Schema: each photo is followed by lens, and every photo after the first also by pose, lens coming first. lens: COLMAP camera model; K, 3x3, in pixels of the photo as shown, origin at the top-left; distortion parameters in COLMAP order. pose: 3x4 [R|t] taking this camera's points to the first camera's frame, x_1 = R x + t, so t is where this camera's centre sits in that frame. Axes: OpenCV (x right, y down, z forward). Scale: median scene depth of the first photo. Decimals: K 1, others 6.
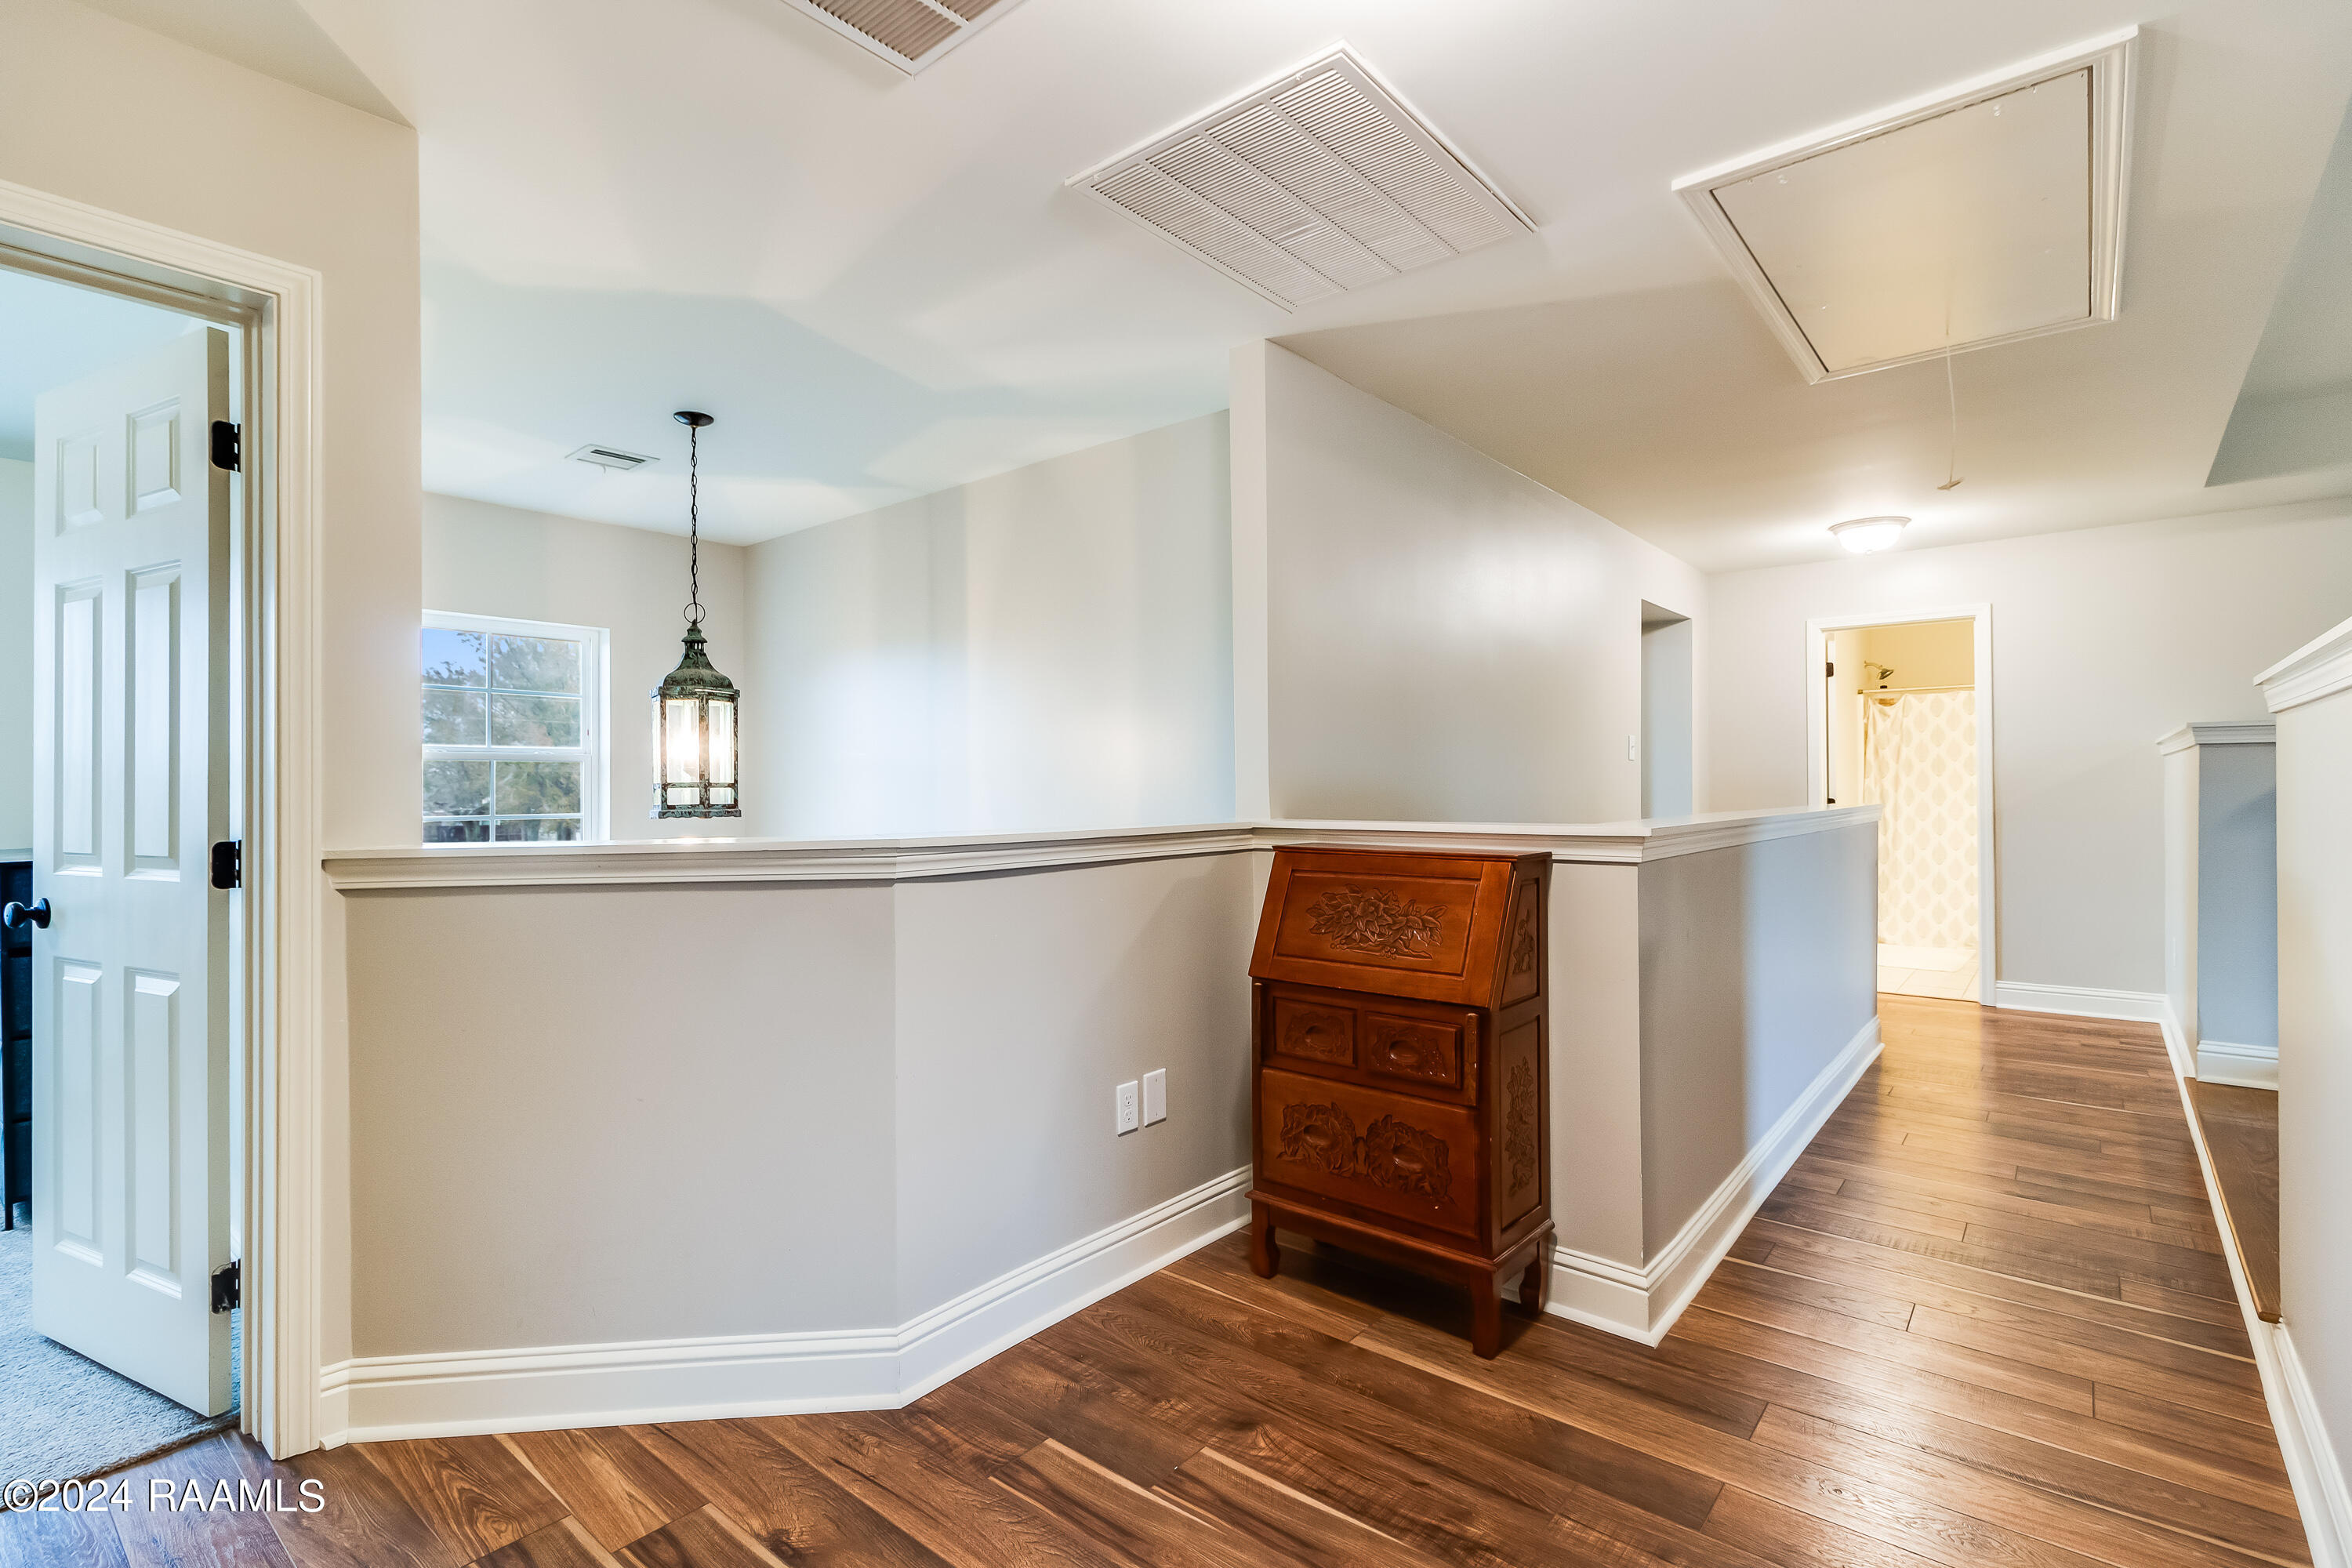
lens RADIAL K [[1079.4, 0, 1176.2], [0, 1079.4, 782.1], [0, 0, 1]] dist [-0.000103, 0.000011]
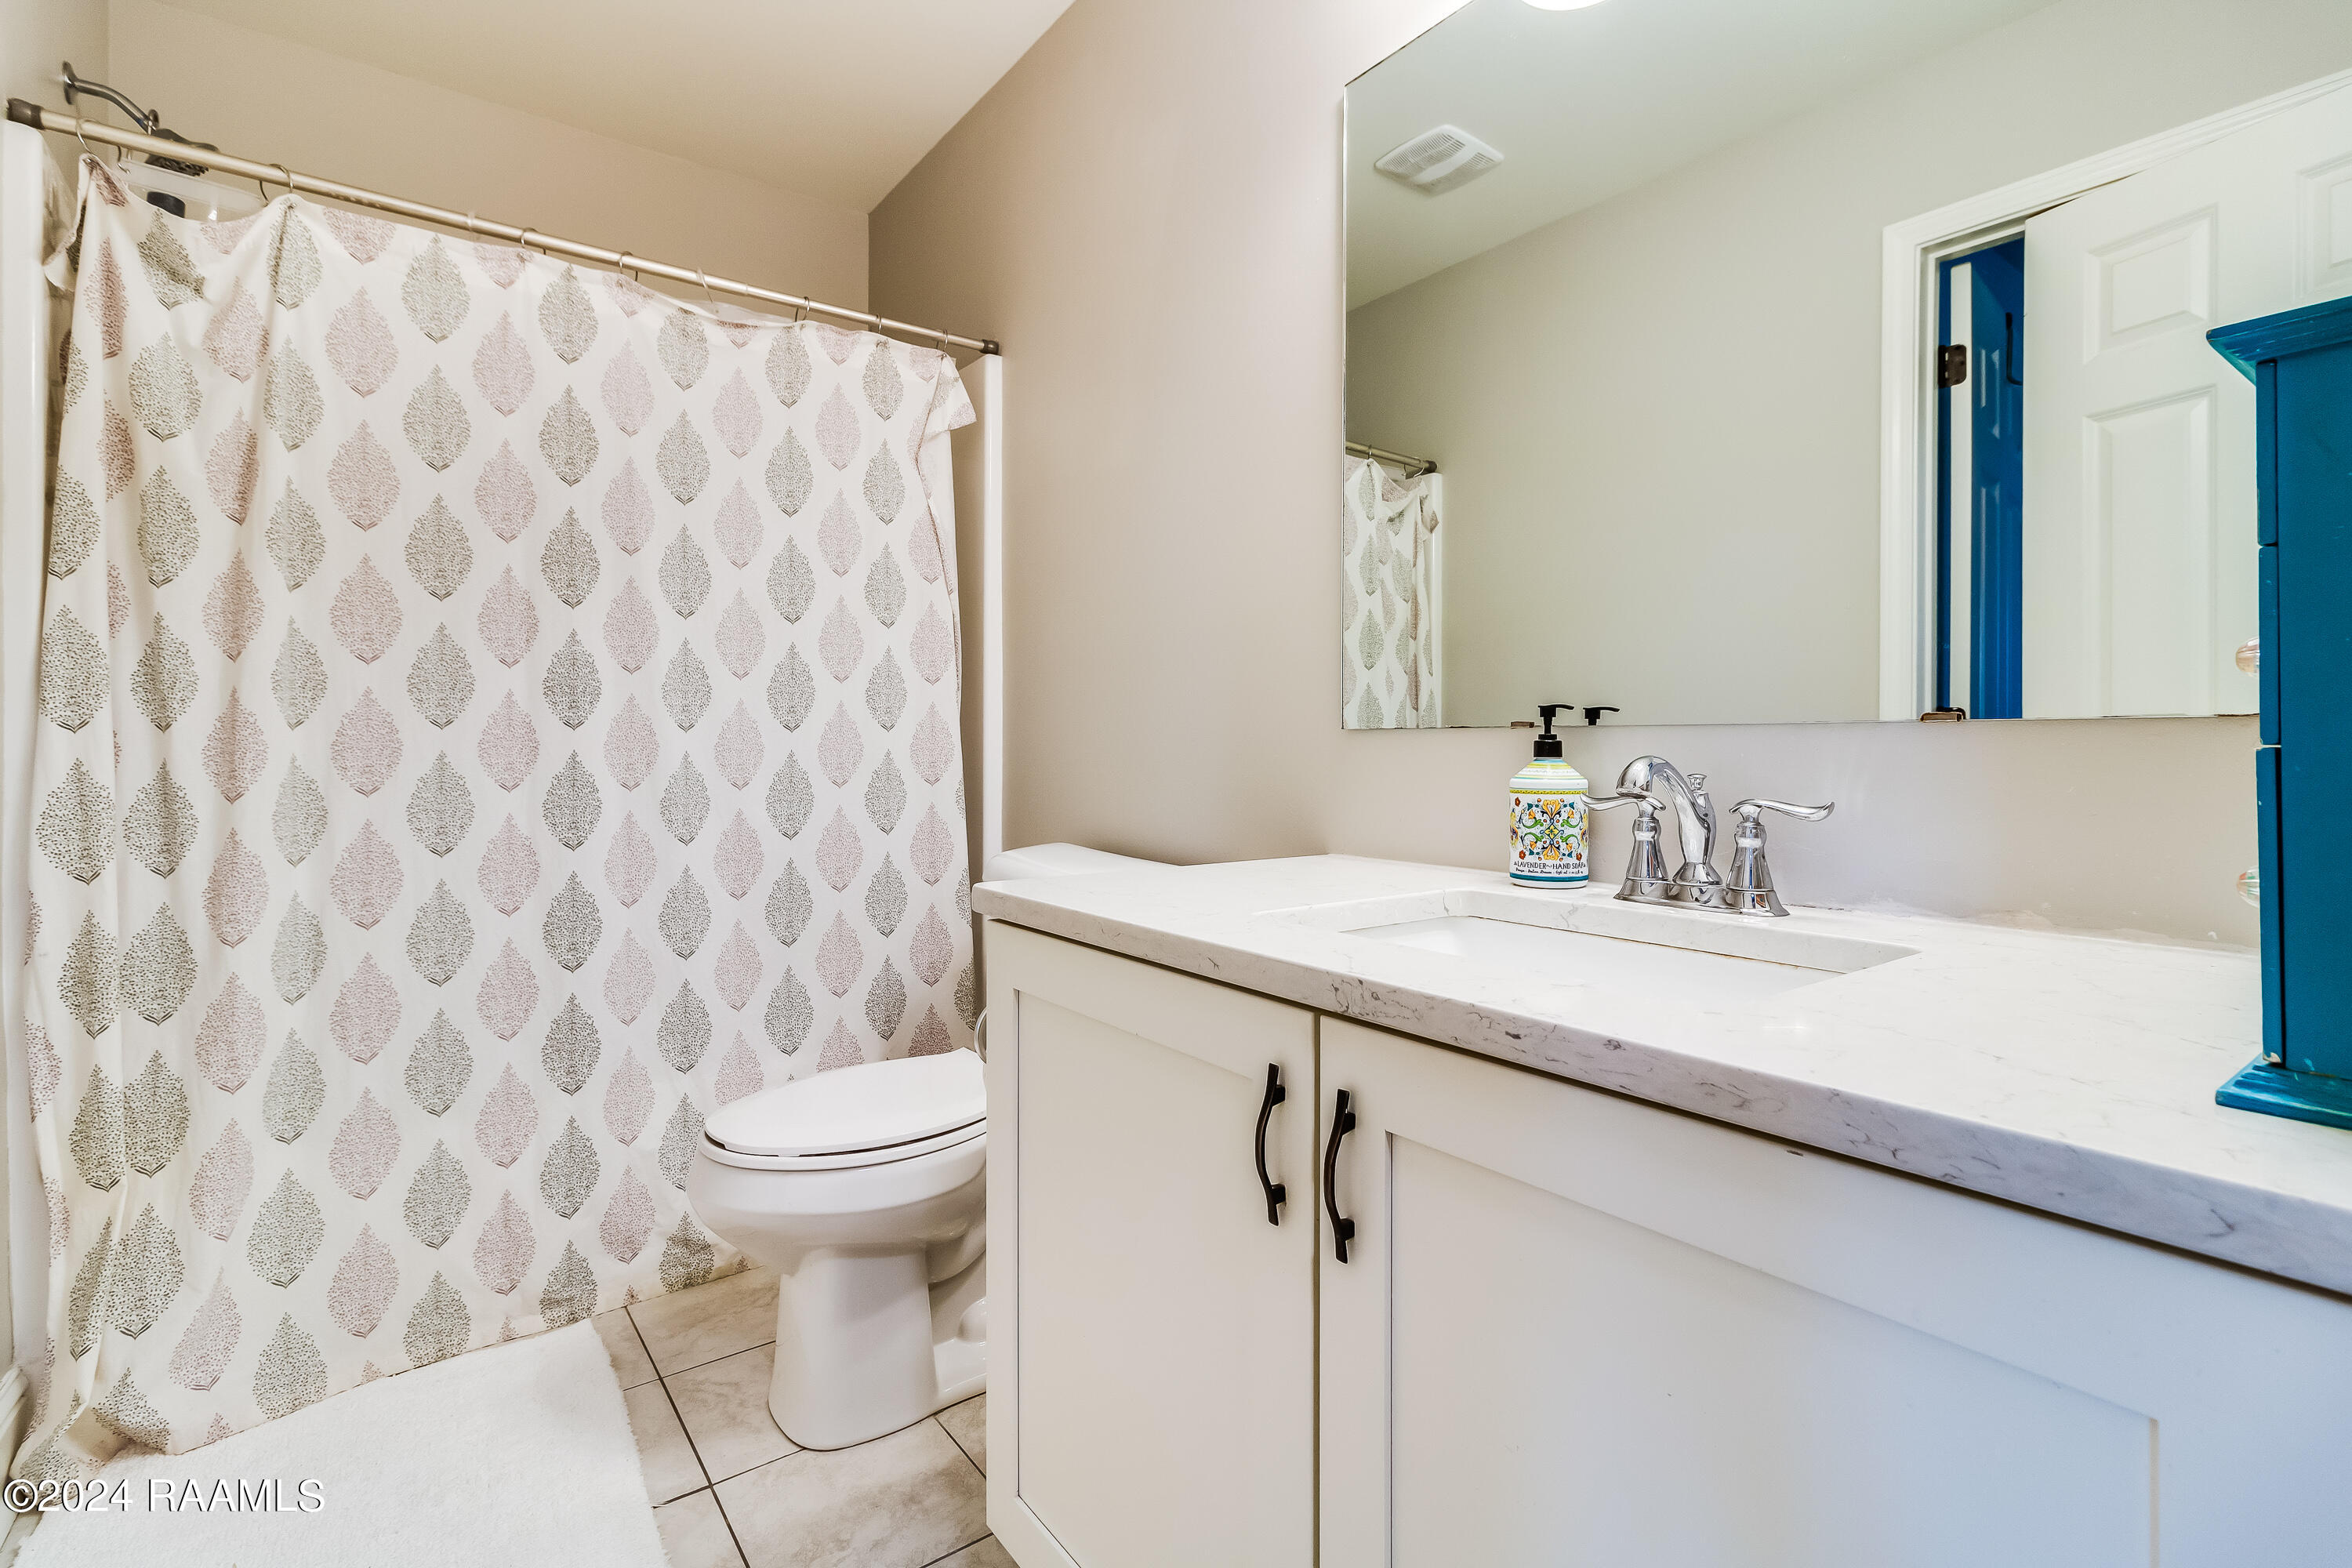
lens RADIAL K [[1067.0, 0, 1175.8], [0, 1067.0, 768.0], [0, 0, 1]] dist [0.000284, 0.000109]
pose [[0.234419, 0.005645, 0.972119, 0.514891], [-0.007354, 0.999965, -0.004034, 0.029668], [-0.972108, -0.006203, 0.234453, 0.782571]]
